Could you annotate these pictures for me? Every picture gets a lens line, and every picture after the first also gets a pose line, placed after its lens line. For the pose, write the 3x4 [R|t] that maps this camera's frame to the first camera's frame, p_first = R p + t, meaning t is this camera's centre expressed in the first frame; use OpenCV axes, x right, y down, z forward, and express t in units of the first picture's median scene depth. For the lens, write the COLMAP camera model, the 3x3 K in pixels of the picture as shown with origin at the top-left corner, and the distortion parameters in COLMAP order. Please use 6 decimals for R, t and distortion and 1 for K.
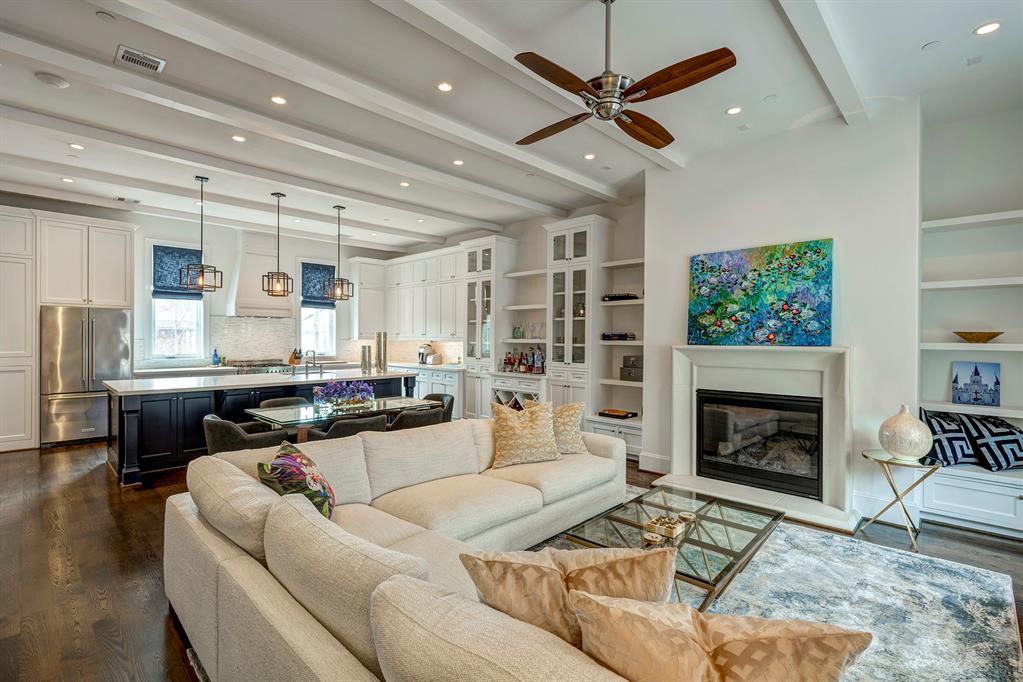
lens RADIAL K [[474.9, 0, 511.7], [0, 474.9, 344.7], [0, 0, 1]] dist [-0.005066, 0.001964]
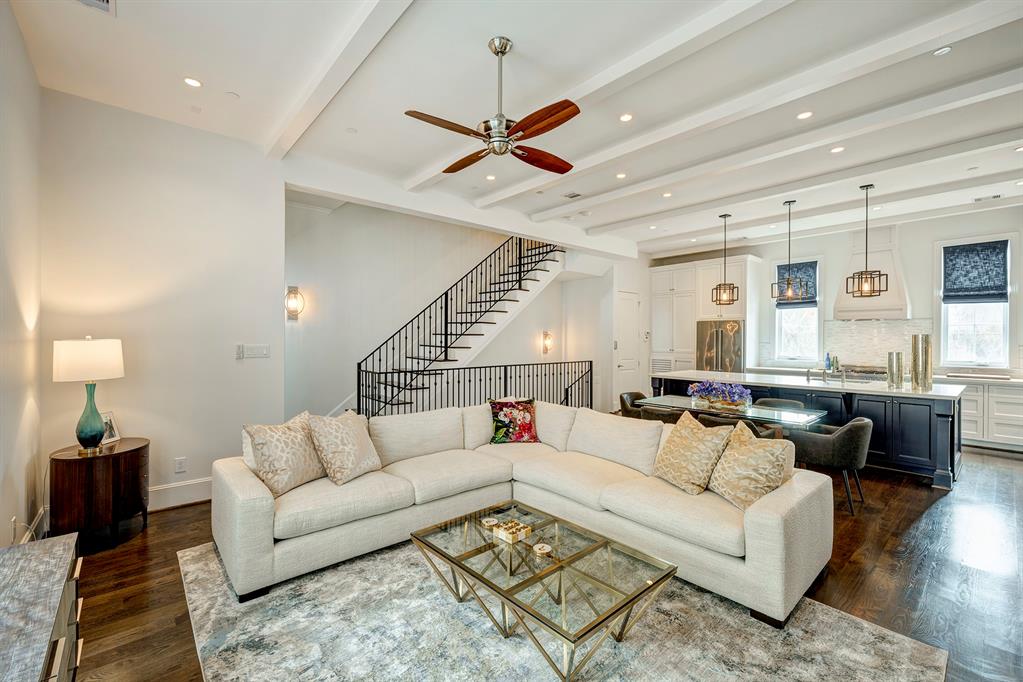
lens RADIAL K [[452.8, 0, 531.3], [0, 452.8, 340.5], [0, 0, 1]] dist [0.003036, 0.000705]
pose [[-0.070435, -0.002531, -0.997513, 0.522321], [-0.018371, 0.999830, -0.001239, -0.005680], [0.997347, 0.018238, -0.070470, 0.512114]]
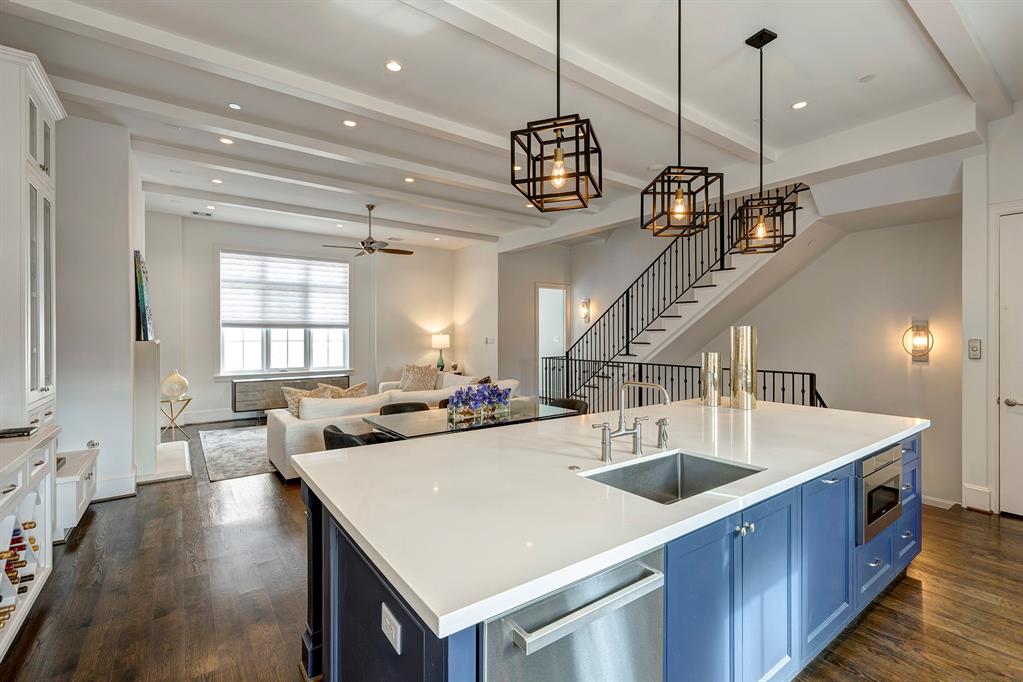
lens RADIAL K [[452.8, 0, 508.6], [0, 452.8, 332.8], [0, 0, 1]] dist [0.003036, 0.000705]
pose [[-0.983234, -0.007227, 0.182206, -0.430478], [-0.004469, 0.999869, 0.015544, -0.027437], [-0.182295, 0.014470, -0.983137, 1.394987]]
